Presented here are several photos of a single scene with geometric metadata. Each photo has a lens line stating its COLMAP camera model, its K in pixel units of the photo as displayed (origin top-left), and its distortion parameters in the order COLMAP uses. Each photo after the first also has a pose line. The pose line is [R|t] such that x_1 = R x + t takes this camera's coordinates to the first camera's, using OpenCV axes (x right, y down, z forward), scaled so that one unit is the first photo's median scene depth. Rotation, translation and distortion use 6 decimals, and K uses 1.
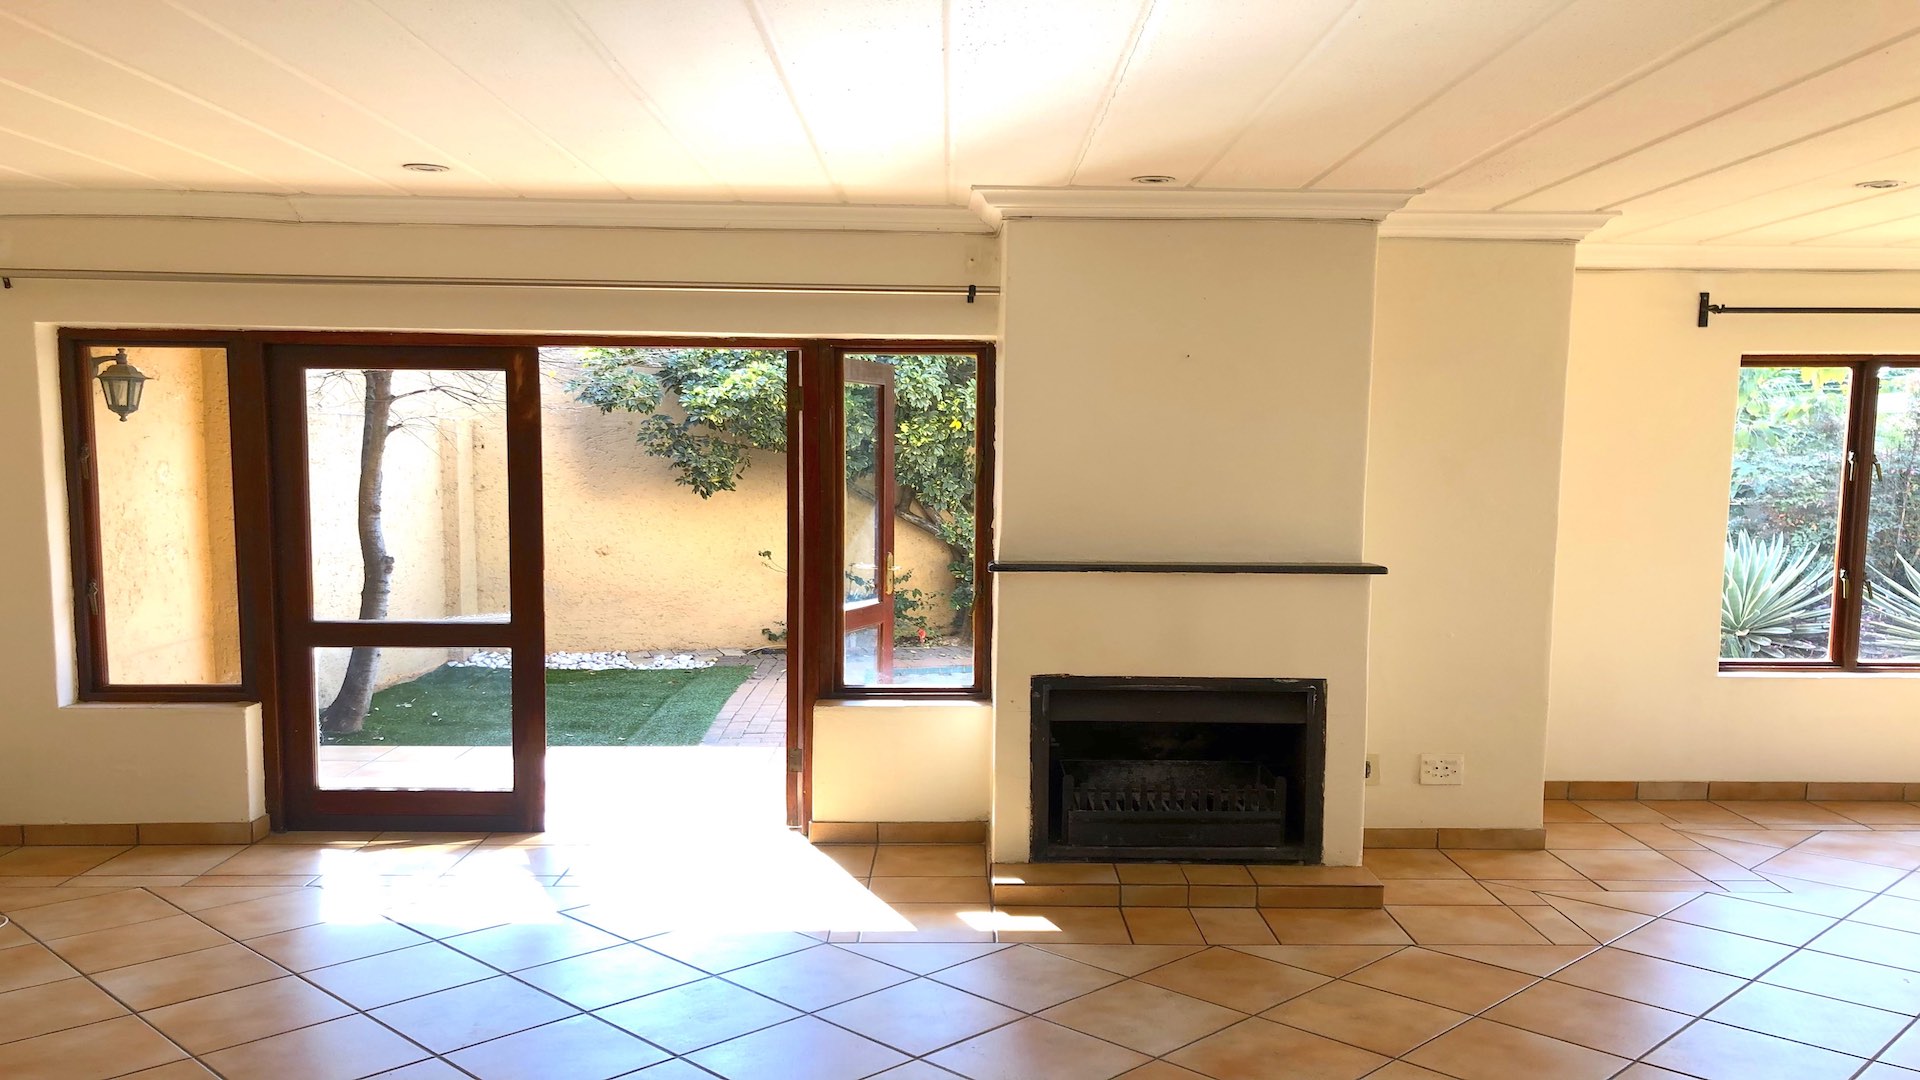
lens RADIAL K [[1563.4, 0, 960.0], [0, 1563.4, 540.0], [0, 0, 1]] dist [0.012878, 0.005206]
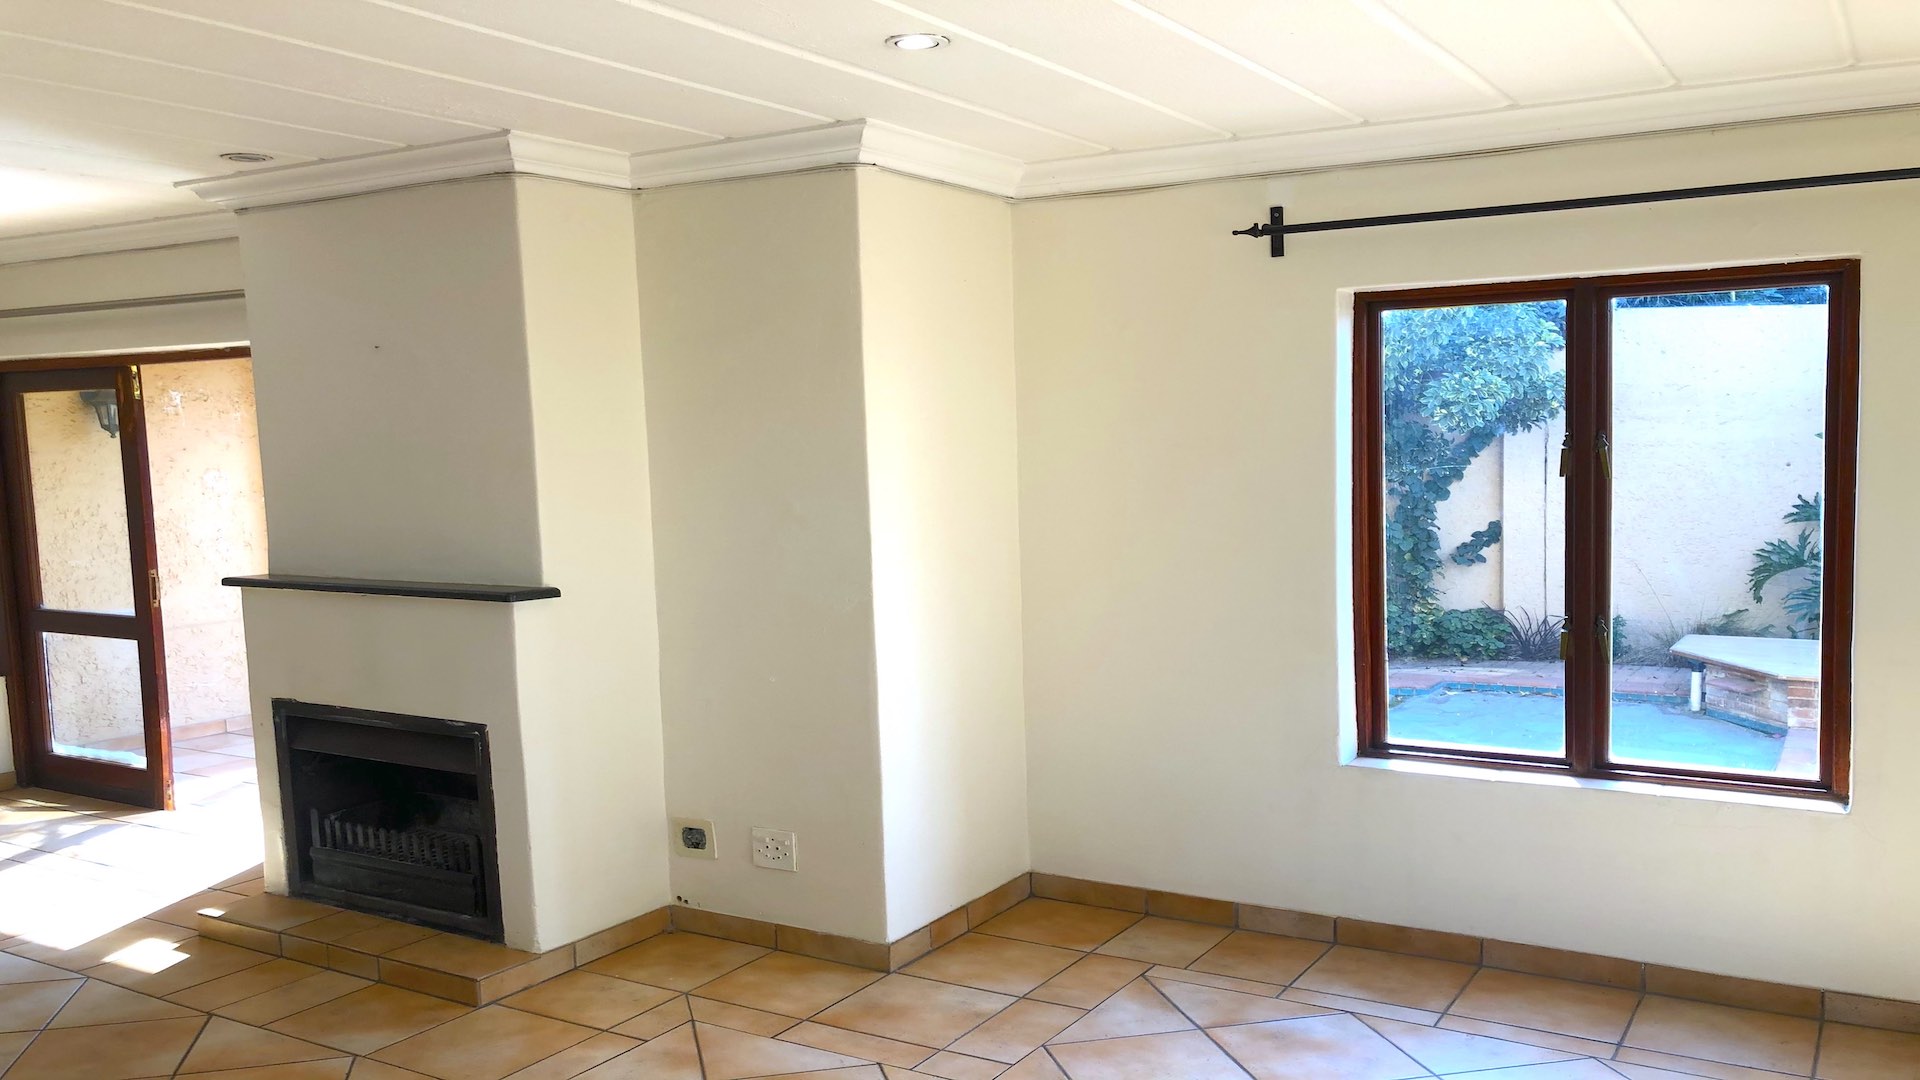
lens RADIAL K [[1563.4, 0, 960.0], [0, 1563.4, 540.0], [0, 0, 1]] dist [0.012878, 0.005206]
pose [[0.845410, 0.014116, -0.533932, 0.808417], [-0.007824, 0.999871, 0.014046, -0.022273], [0.534061, -0.007697, 0.845411, 0.382820]]
